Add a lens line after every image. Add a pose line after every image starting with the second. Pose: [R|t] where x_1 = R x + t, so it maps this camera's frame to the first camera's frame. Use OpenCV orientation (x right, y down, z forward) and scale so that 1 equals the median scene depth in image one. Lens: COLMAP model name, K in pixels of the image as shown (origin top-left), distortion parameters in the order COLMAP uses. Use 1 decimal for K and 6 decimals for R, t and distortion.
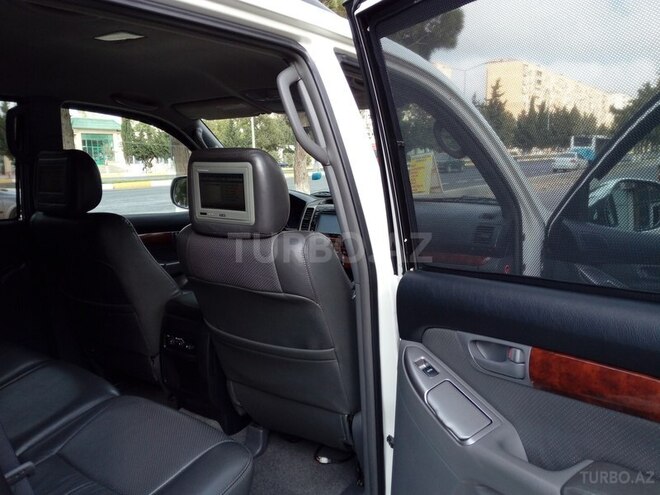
lens RADIAL K [[547.1, 0, 333.9], [0, 547.1, 244.6], [0, 0, 1]] dist [0.039938, -0.056583]
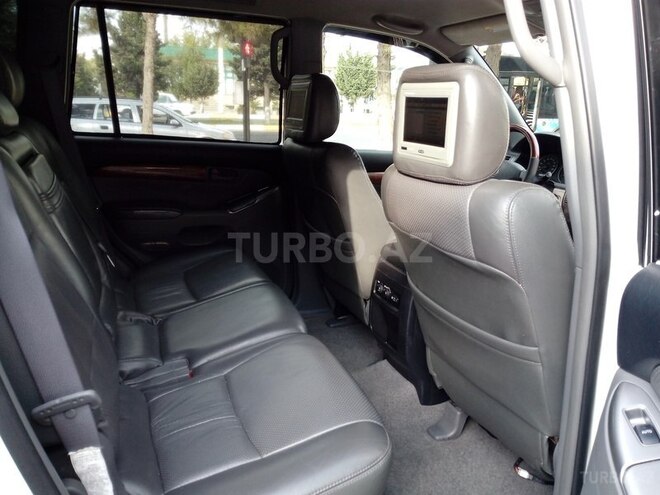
lens RADIAL K [[523.3, 0, 354.1], [0, 523.3, 248.3], [0, 0, 1]] dist [0.081985, -0.201897]
pose [[0.843287, 0.174002, -0.508518, 0.121113], [-0.120440, 0.983261, 0.136719, -0.007139], [0.523796, -0.054048, 0.850128, 0.266785]]
